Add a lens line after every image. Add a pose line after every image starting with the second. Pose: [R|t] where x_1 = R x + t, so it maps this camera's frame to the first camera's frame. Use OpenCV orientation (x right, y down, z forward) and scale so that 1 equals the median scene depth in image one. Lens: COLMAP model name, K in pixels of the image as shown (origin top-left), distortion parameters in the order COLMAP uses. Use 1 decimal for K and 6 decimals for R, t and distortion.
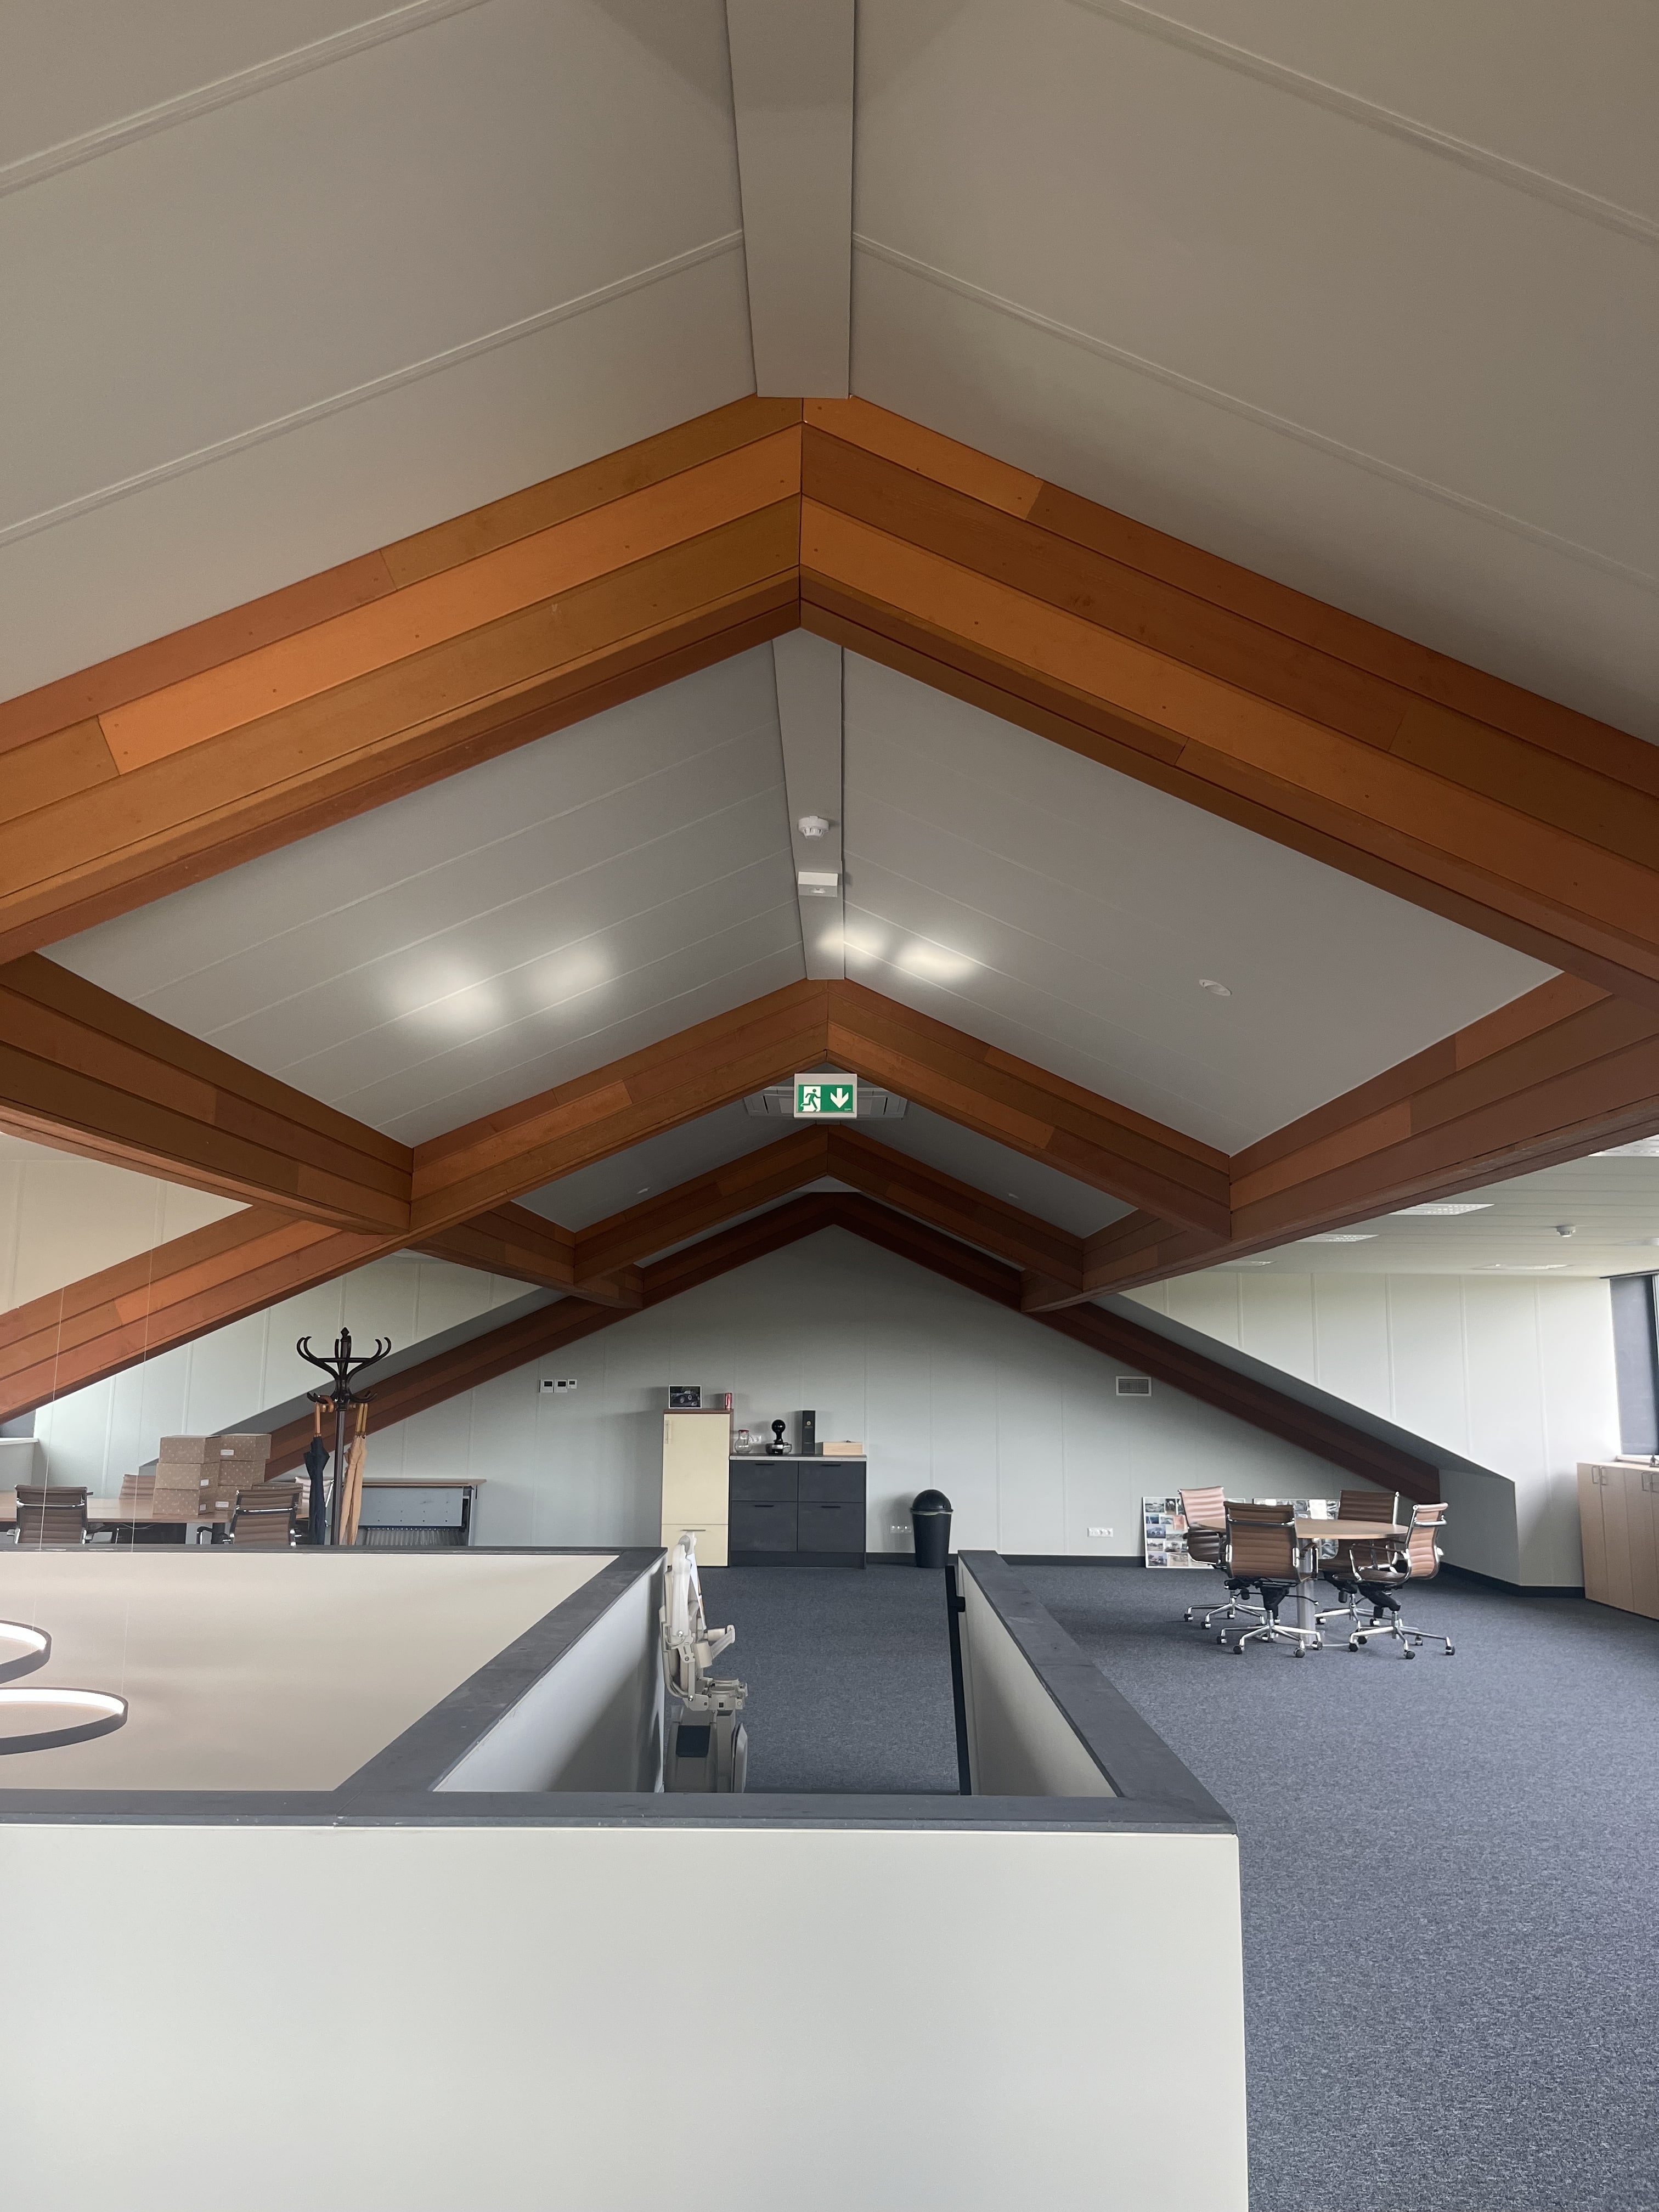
lens RADIAL K [[1679.1, 0, 841.9], [0, 1679.1, 1115.6], [0, 0, 1]] dist [0.048155, -0.050285]
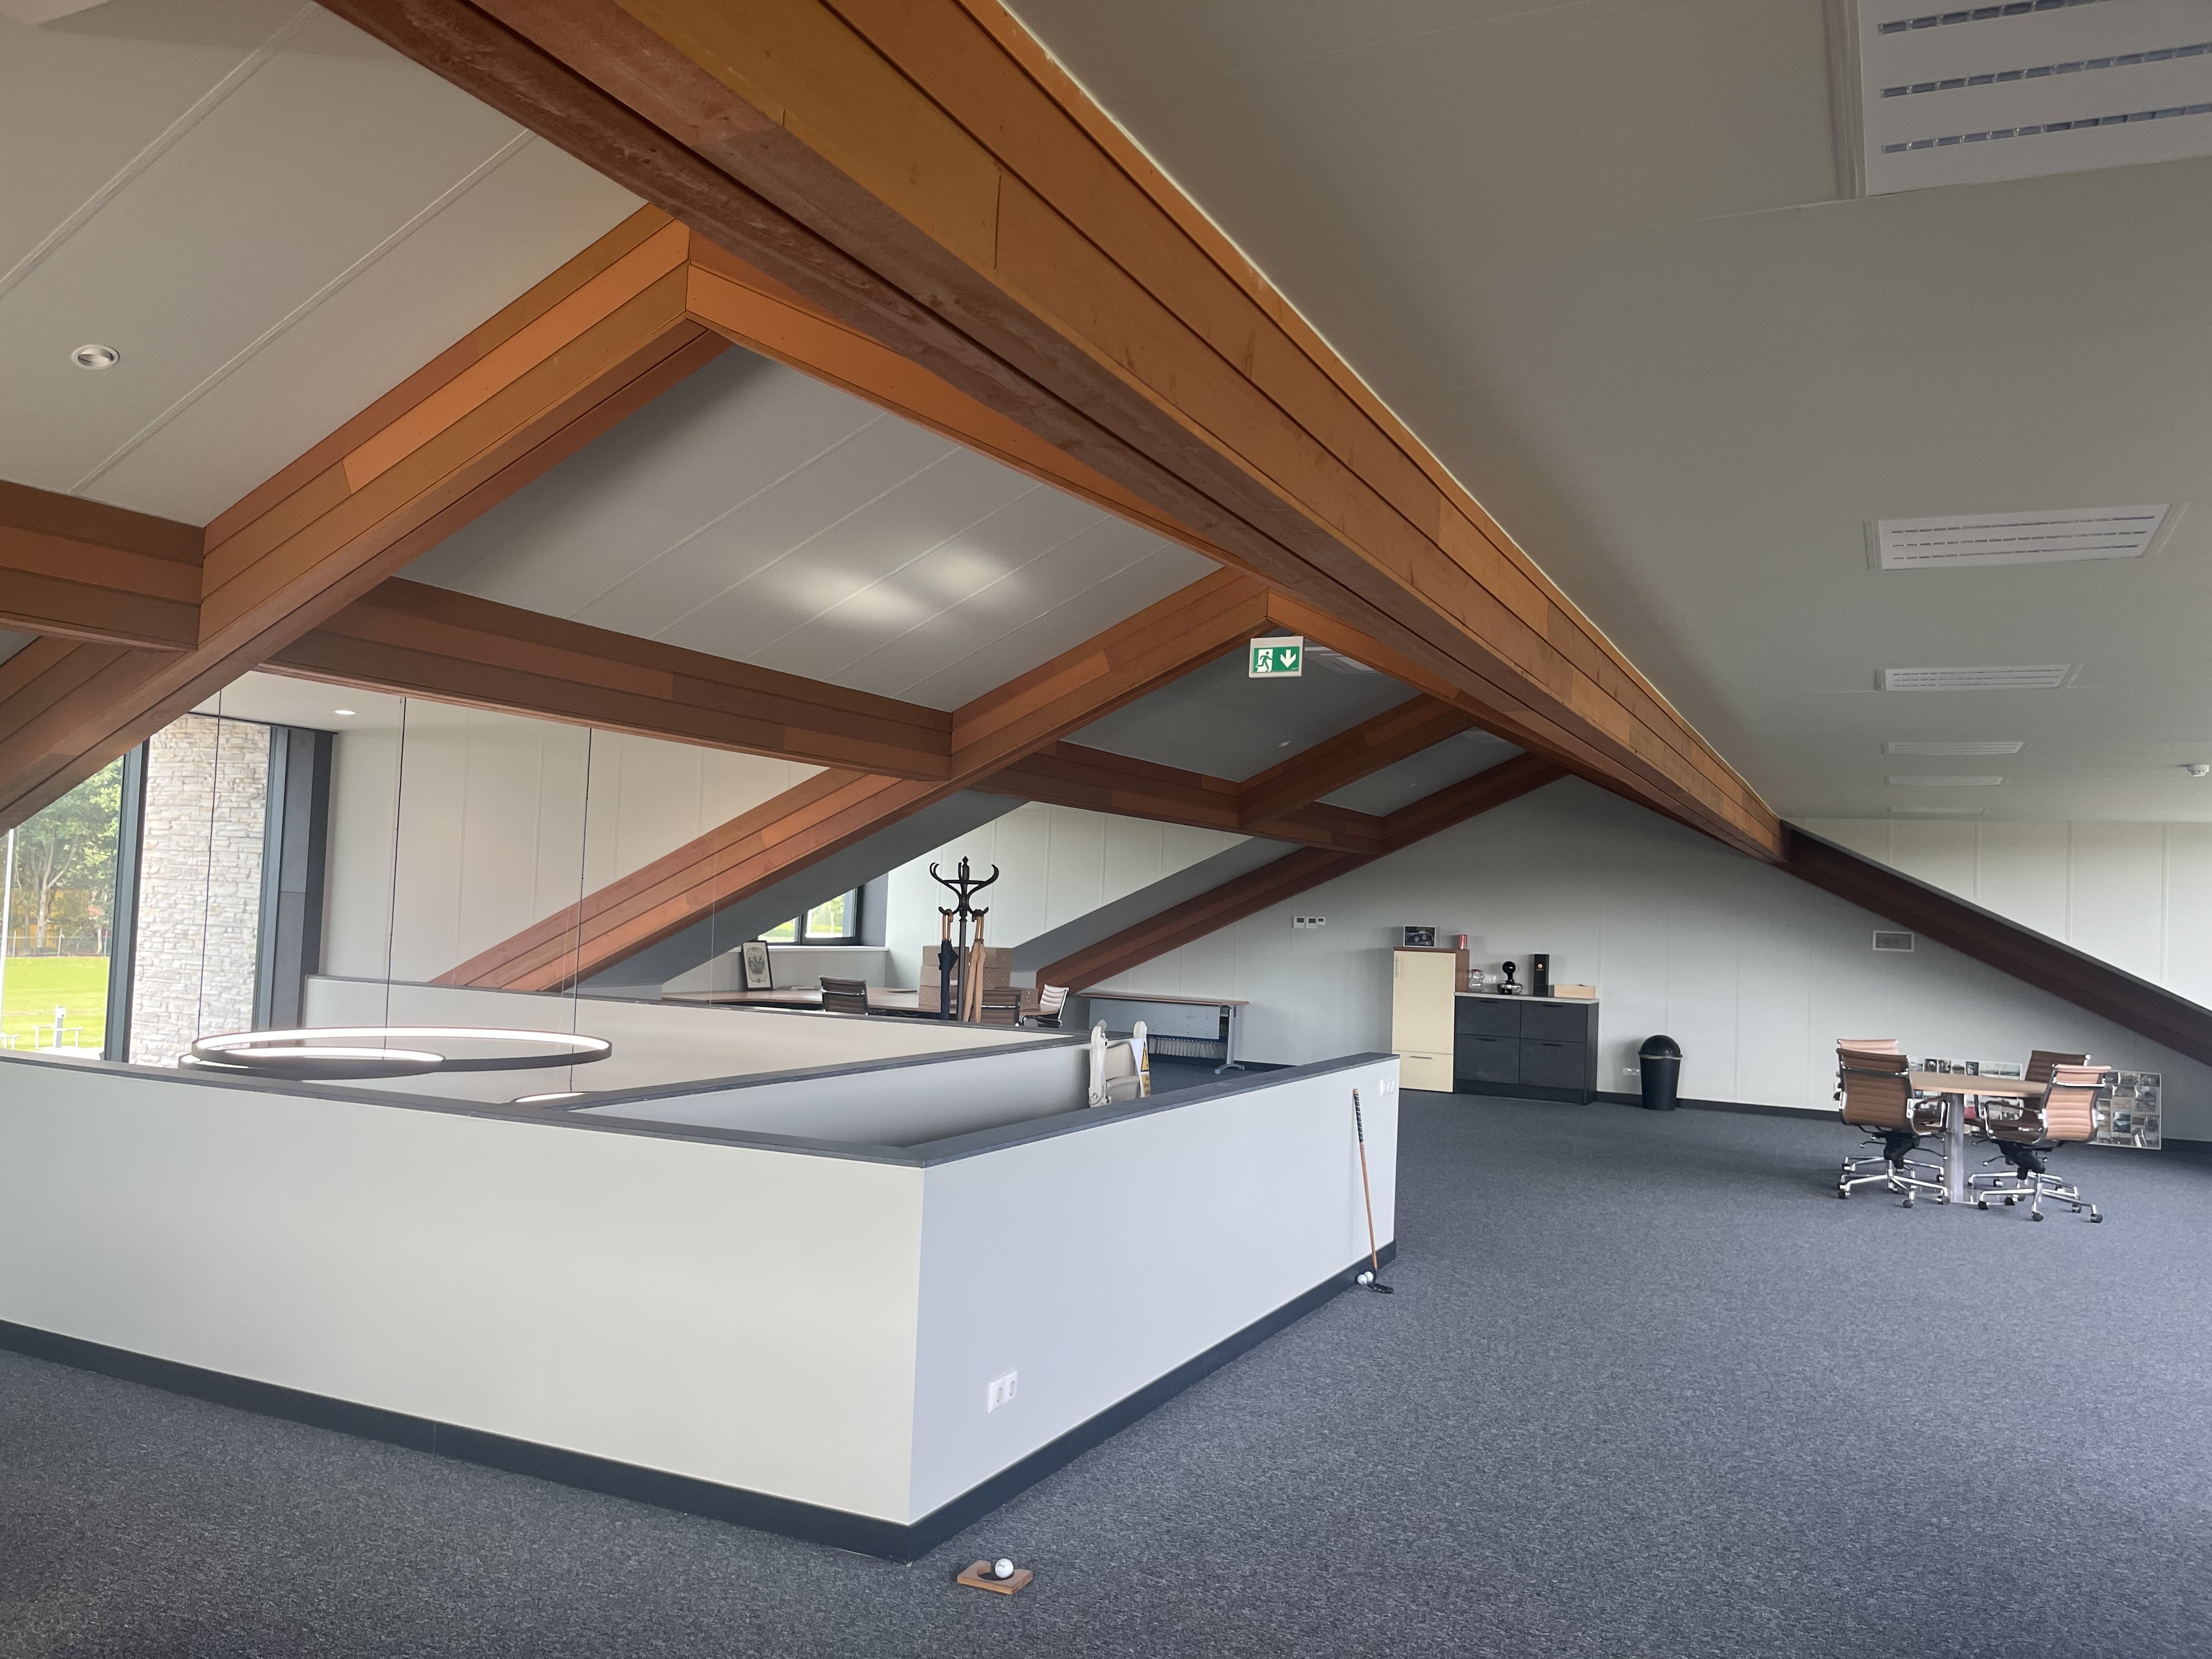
lens RADIAL K [[1679.1, 0, 1099.8], [0, 1679.1, 837.5], [0, 0, 1]] dist [0.048155, -0.050285]
pose [[0.903882, 0.007603, -0.427714, 0.262688], [0.034272, 0.995341, 0.090120, 0.002153], [0.426406, -0.096117, 0.899410, -0.062436]]
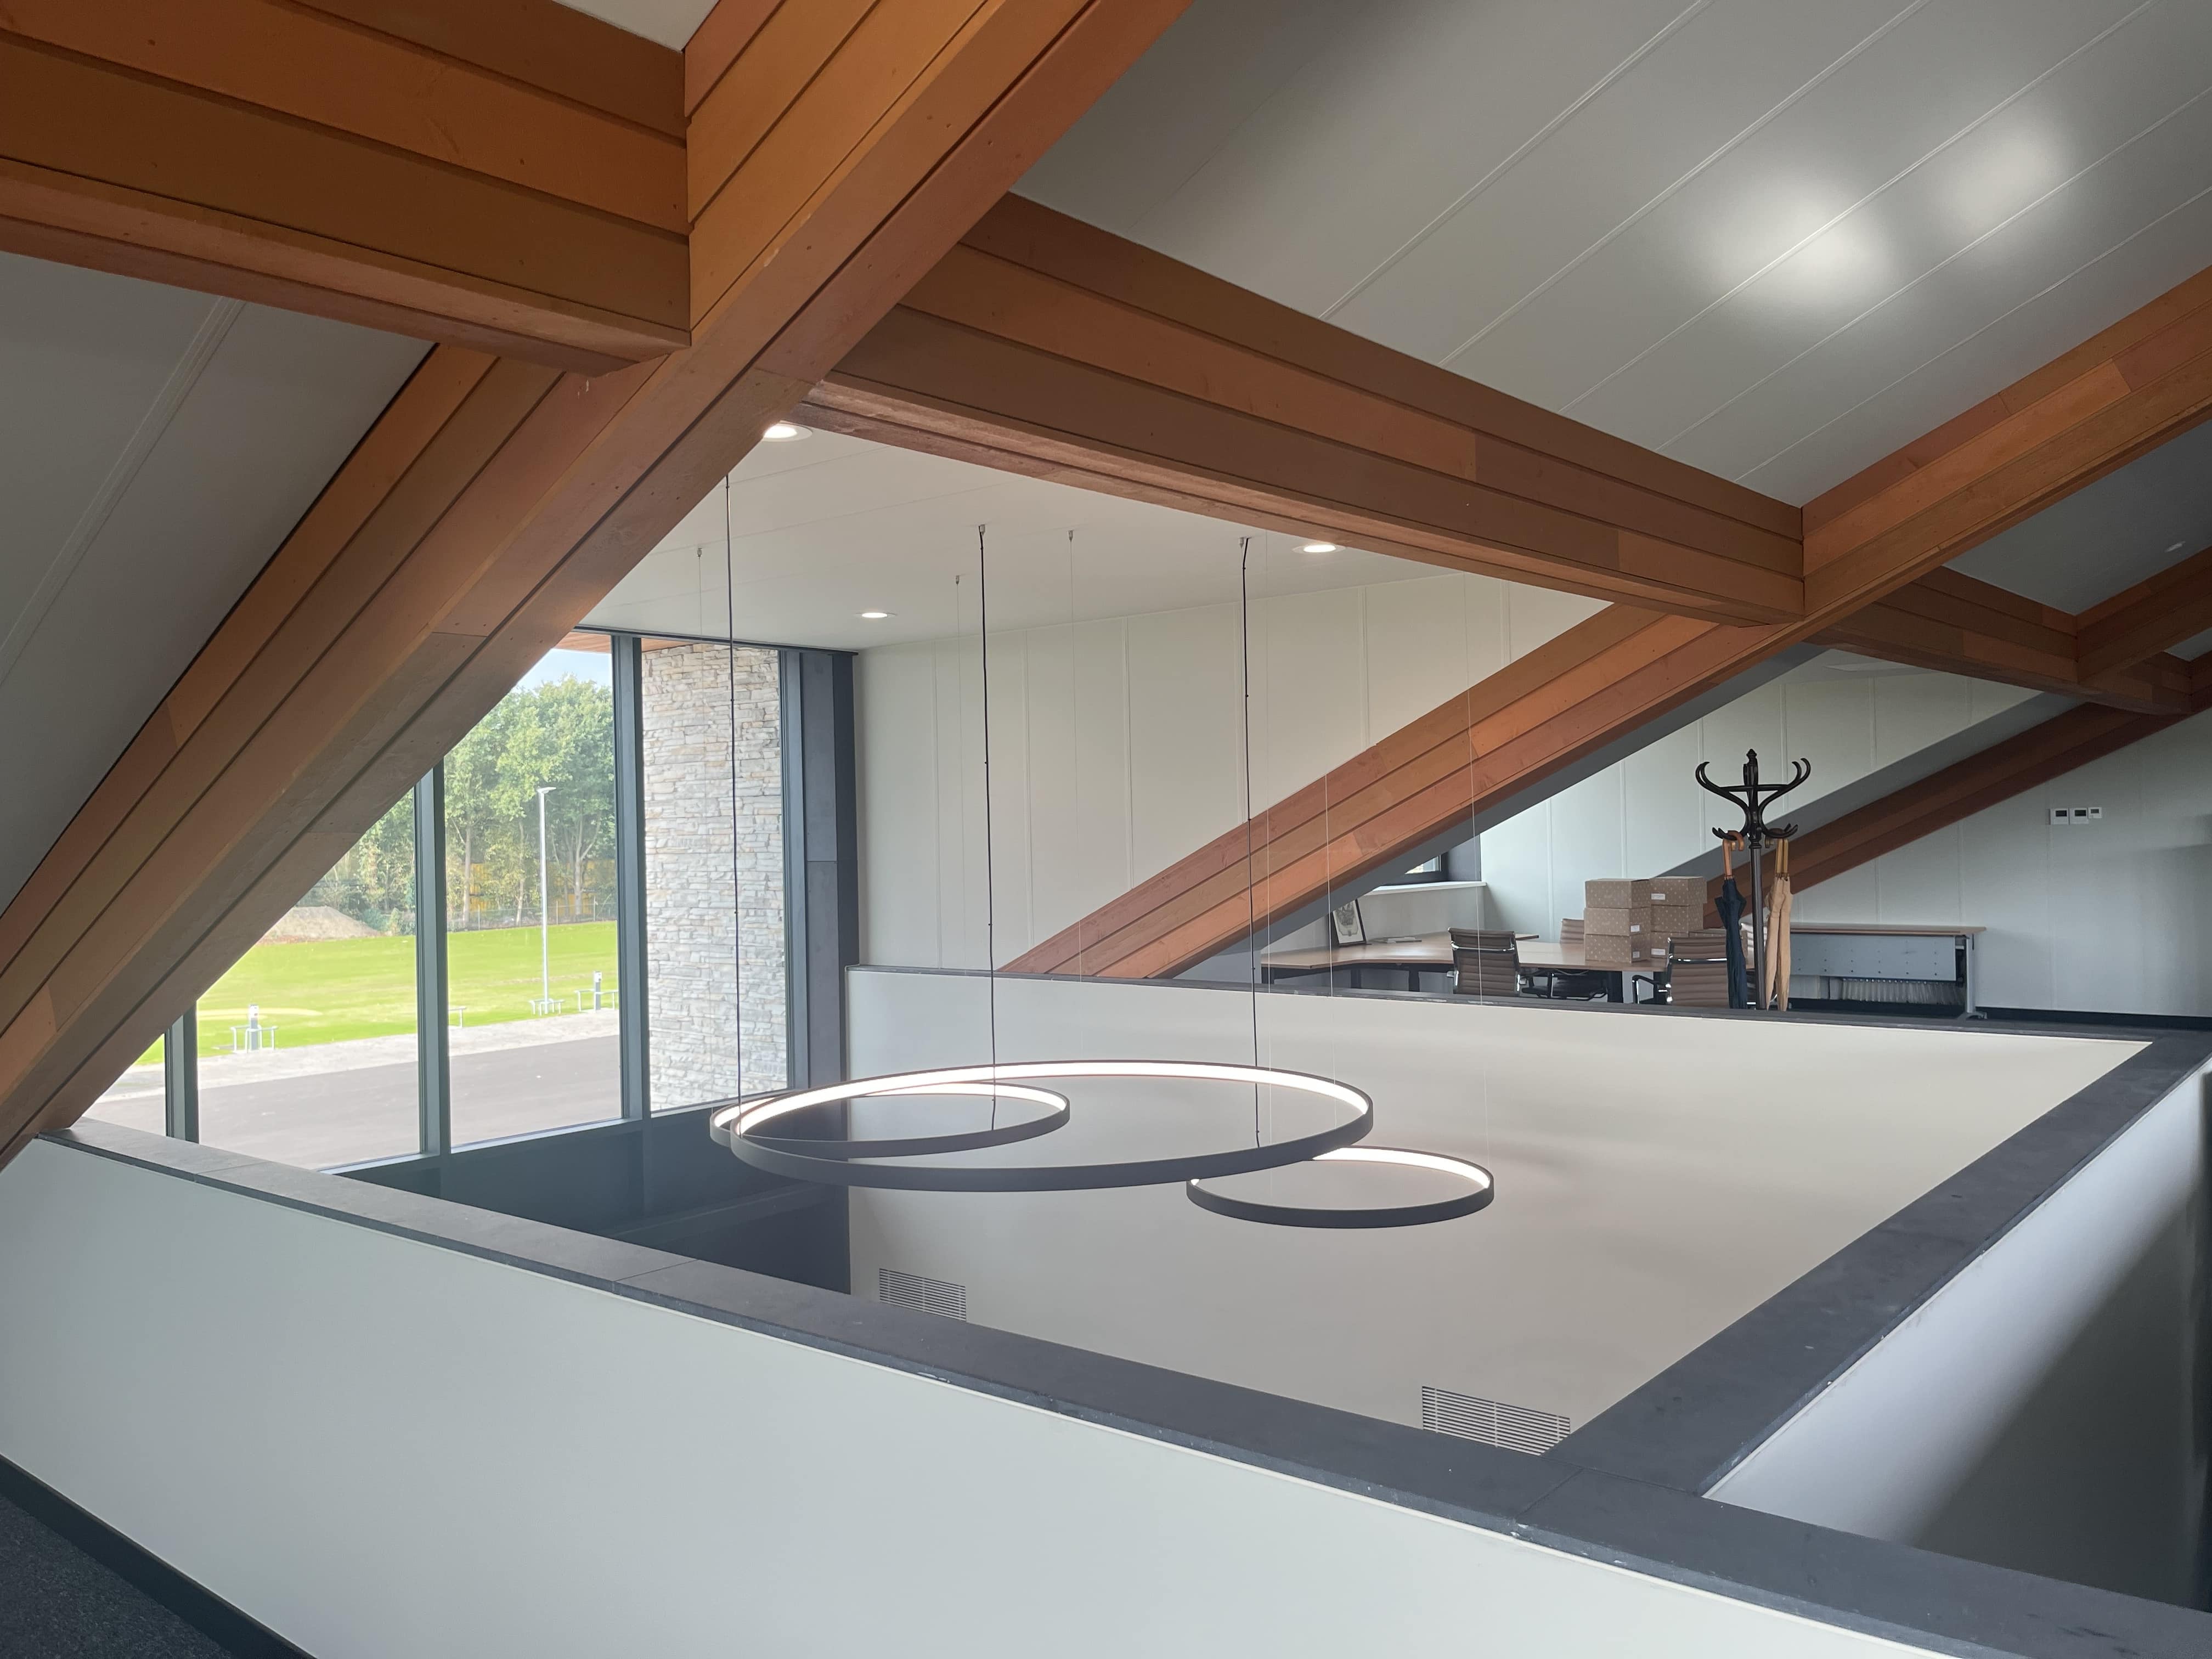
lens RADIAL K [[1679.1, 0, 1107.0], [0, 1679.1, 811.4], [0, 0, 1]] dist [0.048155, -0.050285]
pose [[0.767867, -0.035864, -0.639605, -0.007141], [0.129305, 0.986558, 0.099917, 0.025758], [0.627424, -0.159427, 0.762183, 0.132660]]
